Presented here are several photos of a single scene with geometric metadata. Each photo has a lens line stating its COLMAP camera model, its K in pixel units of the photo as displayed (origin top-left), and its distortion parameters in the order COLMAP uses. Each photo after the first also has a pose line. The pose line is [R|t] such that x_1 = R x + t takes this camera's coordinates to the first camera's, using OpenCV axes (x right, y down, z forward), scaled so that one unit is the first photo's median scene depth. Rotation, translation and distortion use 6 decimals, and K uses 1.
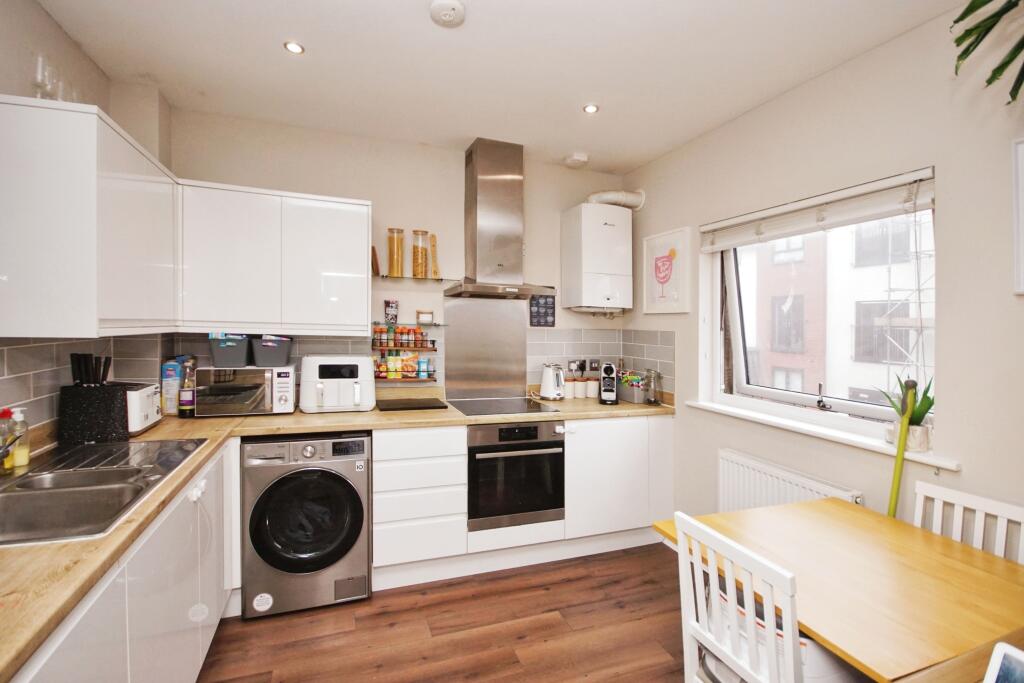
lens RADIAL K [[462.1, 0, 511.7], [0, 462.1, 342.8], [0, 0, 1]] dist [0.001487, -0.000366]
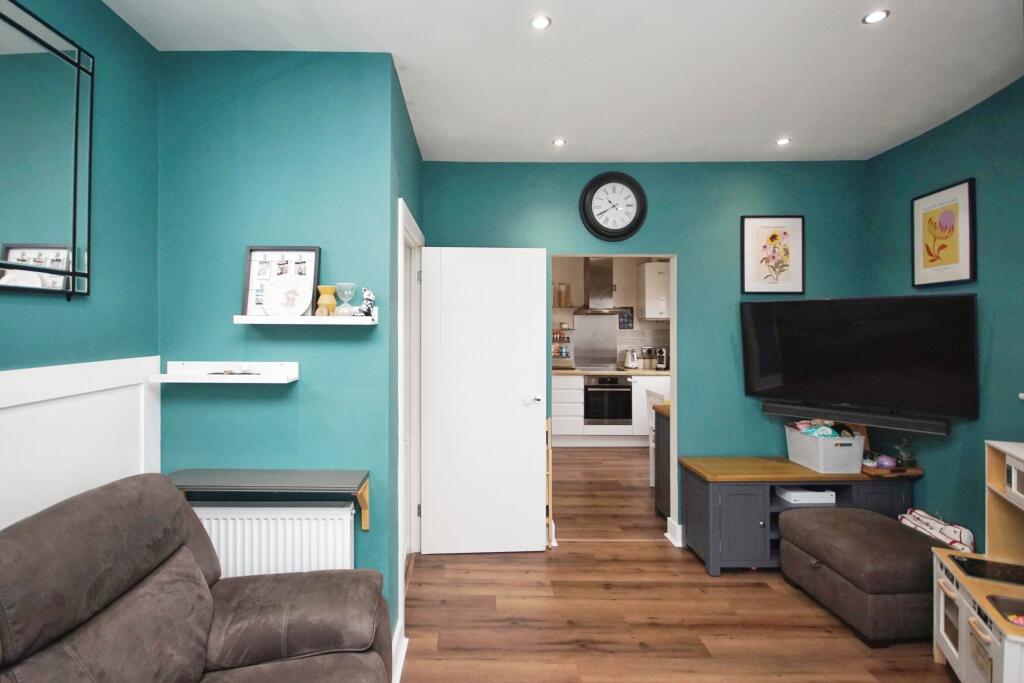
lens RADIAL K [[449.8, 0, 514.0], [0, 449.8, 338.3], [0, 0, 1]] dist [0.000643, -0.000997]
pose [[0.961449, -0.010764, -0.274771, 0.156830], [0.008010, 0.999906, -0.011142, 0.021508], [0.274865, 0.008511, 0.961445, -1.015430]]
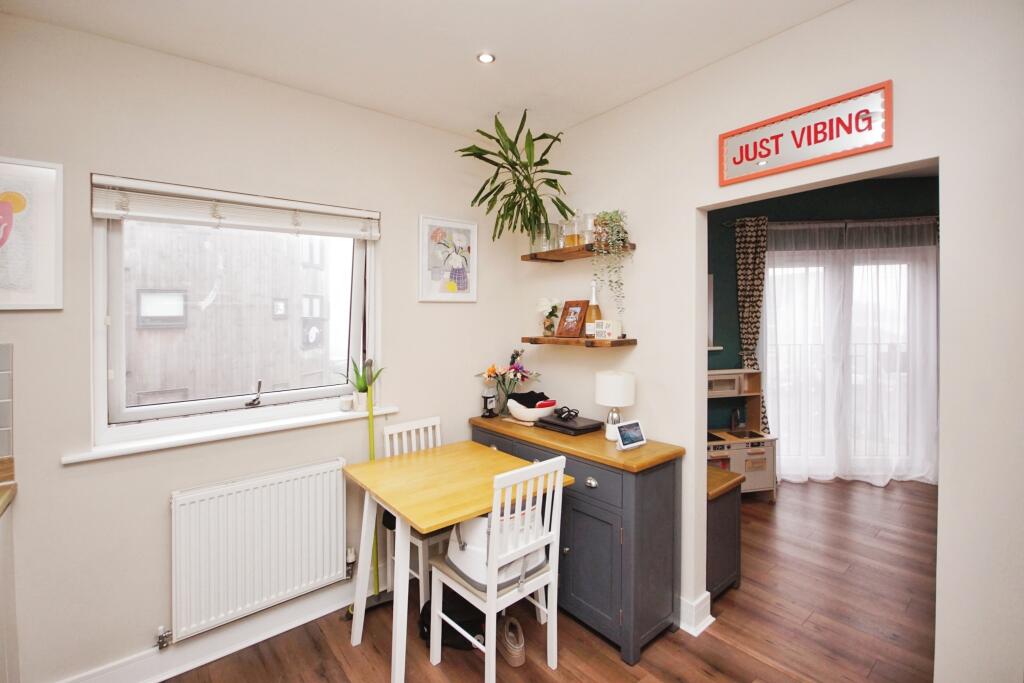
lens RADIAL K [[459.4, 0, 512.1], [0, 459.4, 315.3], [0, 0, 1]] dist [-0.000777, -0.000262]
pose [[-0.333984, -0.019103, 0.942385, -0.386956], [0.048107, 0.998146, 0.037283, -0.054901], [-0.941350, 0.057788, -0.332446, 0.692207]]
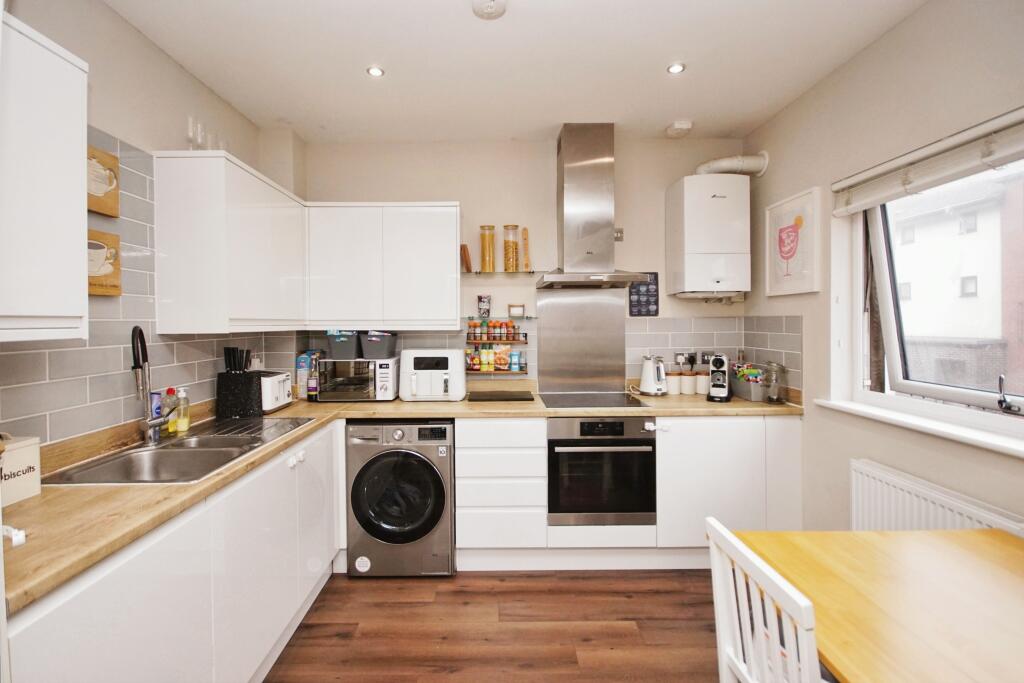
lens RADIAL K [[470.8, 0, 496.7], [0, 470.8, 342.9], [0, 0, 1]] dist [-0.000065, -0.000021]
pose [[0.938981, -0.016280, -0.343584, 0.137630], [0.017526, 0.999846, 0.000520, 0.015627], [0.343523, -0.006509, 0.939122, 0.020825]]
